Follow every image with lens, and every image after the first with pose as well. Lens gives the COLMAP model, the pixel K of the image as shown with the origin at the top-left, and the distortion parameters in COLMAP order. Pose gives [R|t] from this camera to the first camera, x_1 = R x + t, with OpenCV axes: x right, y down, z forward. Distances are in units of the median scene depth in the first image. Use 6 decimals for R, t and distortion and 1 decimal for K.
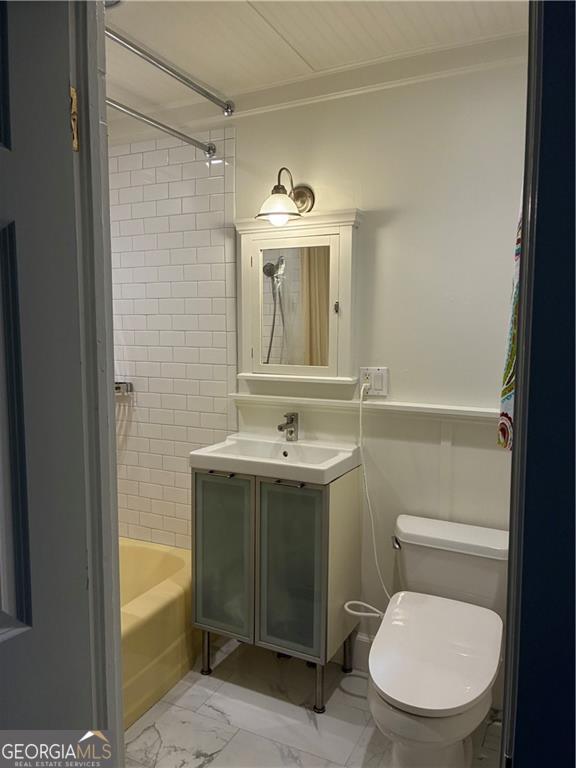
lens RADIAL K [[581.9, 0, 288.5], [0, 581.9, 384.1], [0, 0, 1]] dist [0.052197, -0.074152]
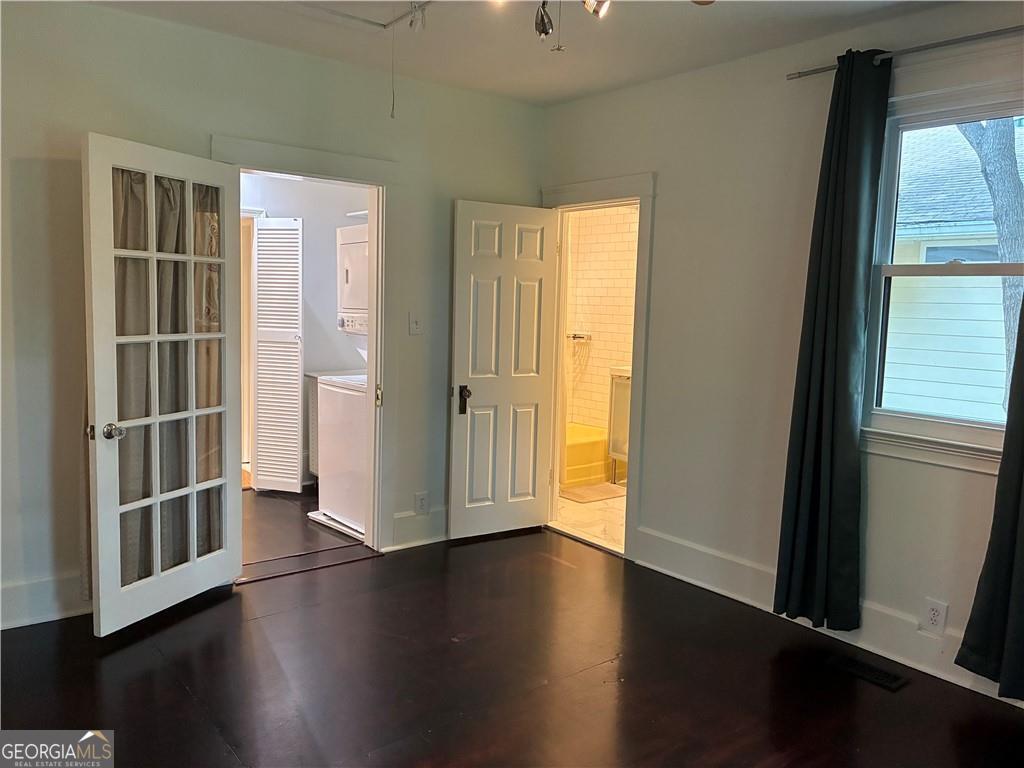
lens RADIAL K [[775.9, 0, 512.7], [0, 775.9, 379.4], [0, 0, 1]] dist [0.052197, -0.074152]
pose [[0.906609, 0.065478, -0.416860, 0.617759], [-0.066769, 0.997702, 0.011500, 0.147604], [0.416655, 0.017407, 0.908898, -1.503052]]
